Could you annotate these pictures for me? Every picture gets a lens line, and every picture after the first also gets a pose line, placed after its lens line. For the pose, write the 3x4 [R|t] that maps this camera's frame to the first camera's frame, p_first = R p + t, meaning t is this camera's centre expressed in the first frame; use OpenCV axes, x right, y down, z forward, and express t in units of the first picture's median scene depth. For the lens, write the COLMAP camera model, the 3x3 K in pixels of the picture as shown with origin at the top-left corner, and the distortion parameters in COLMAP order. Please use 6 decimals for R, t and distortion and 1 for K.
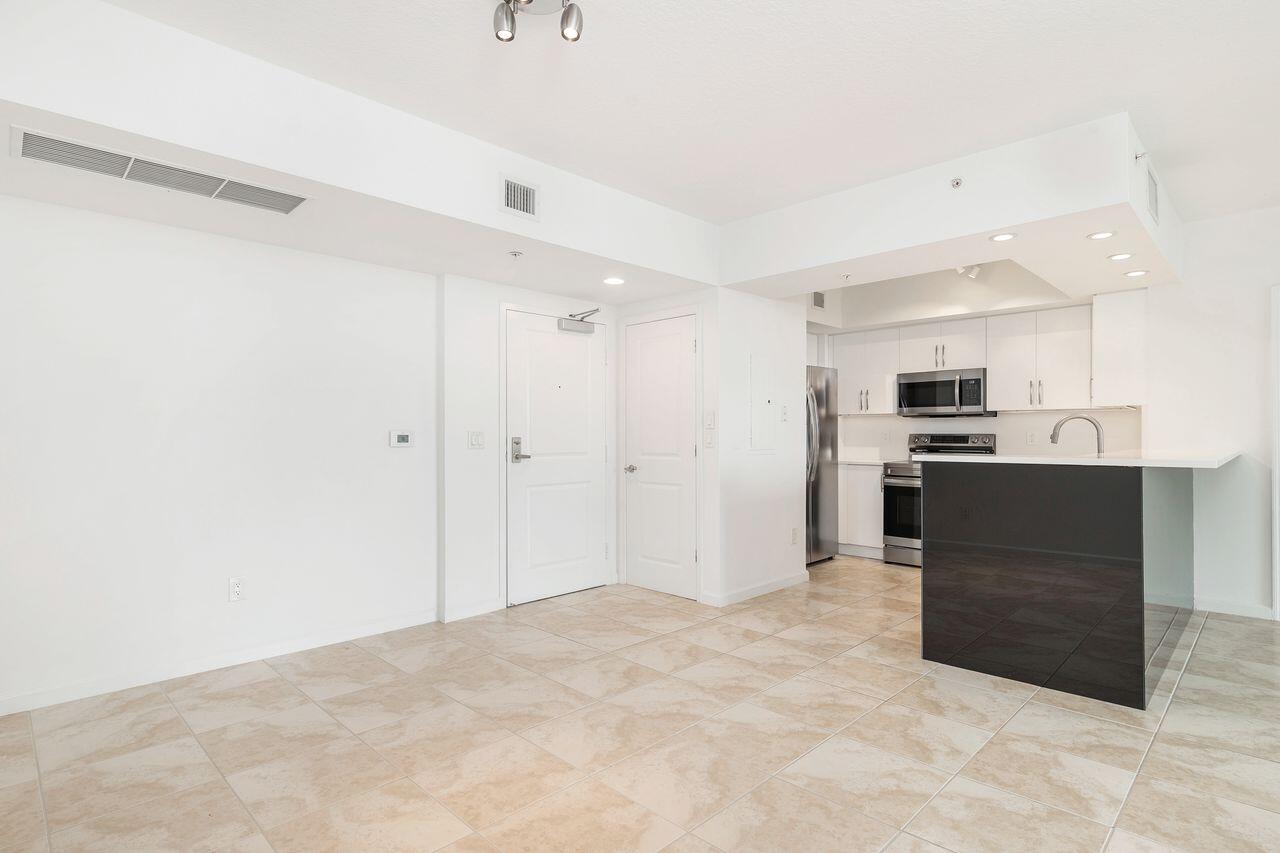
lens RADIAL K [[648.8, 0, 633.9], [0, 648.8, 427.5], [0, 0, 1]] dist [-0.000788, -0.000361]
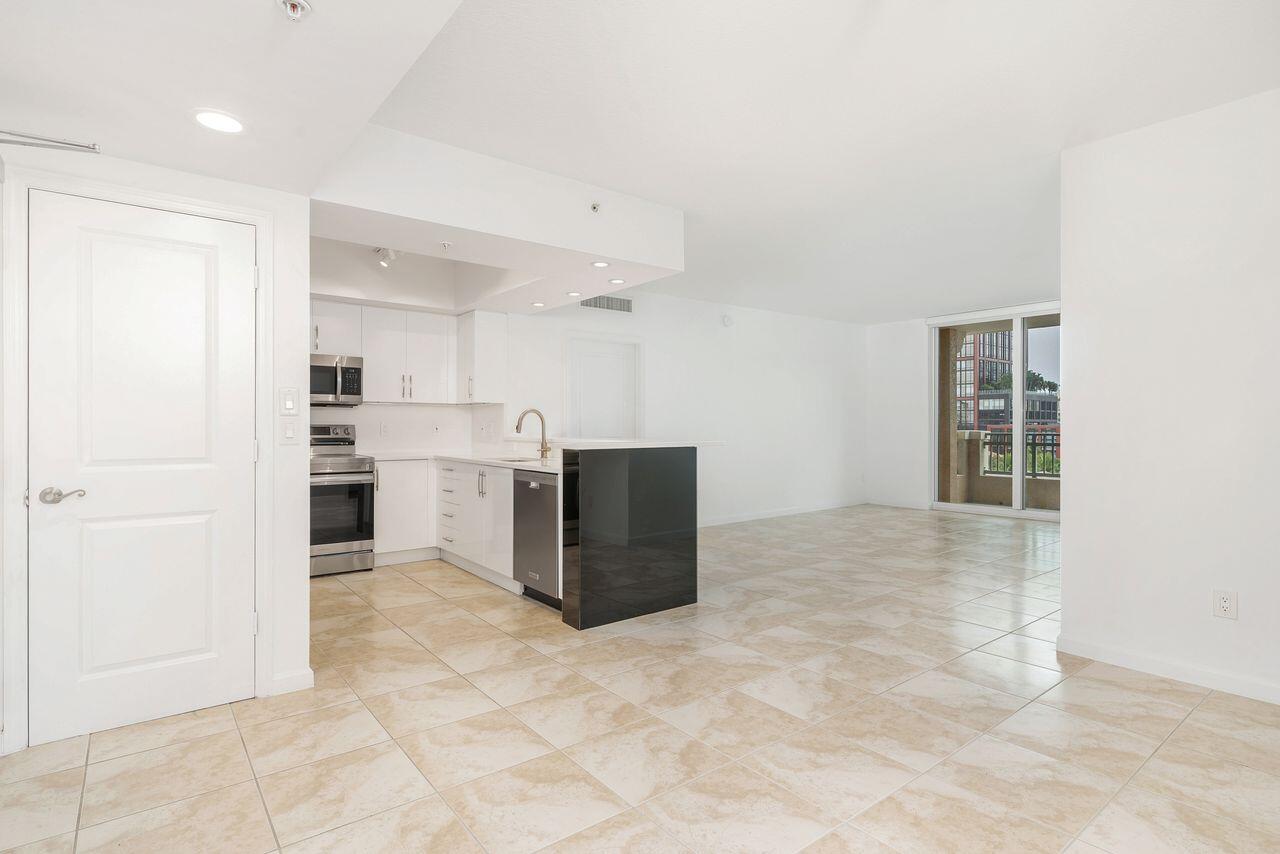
lens RADIAL K [[648.8, 0, 633.9], [0, 648.8, 428.0], [0, 0, 1]] dist [-0.000788, -0.000361]
pose [[0.117080, -0.001662, 0.993121, -0.415678], [-0.012828, 0.999913, 0.003186, 0.006840], [-0.993040, -0.013113, 0.117048, 0.517459]]
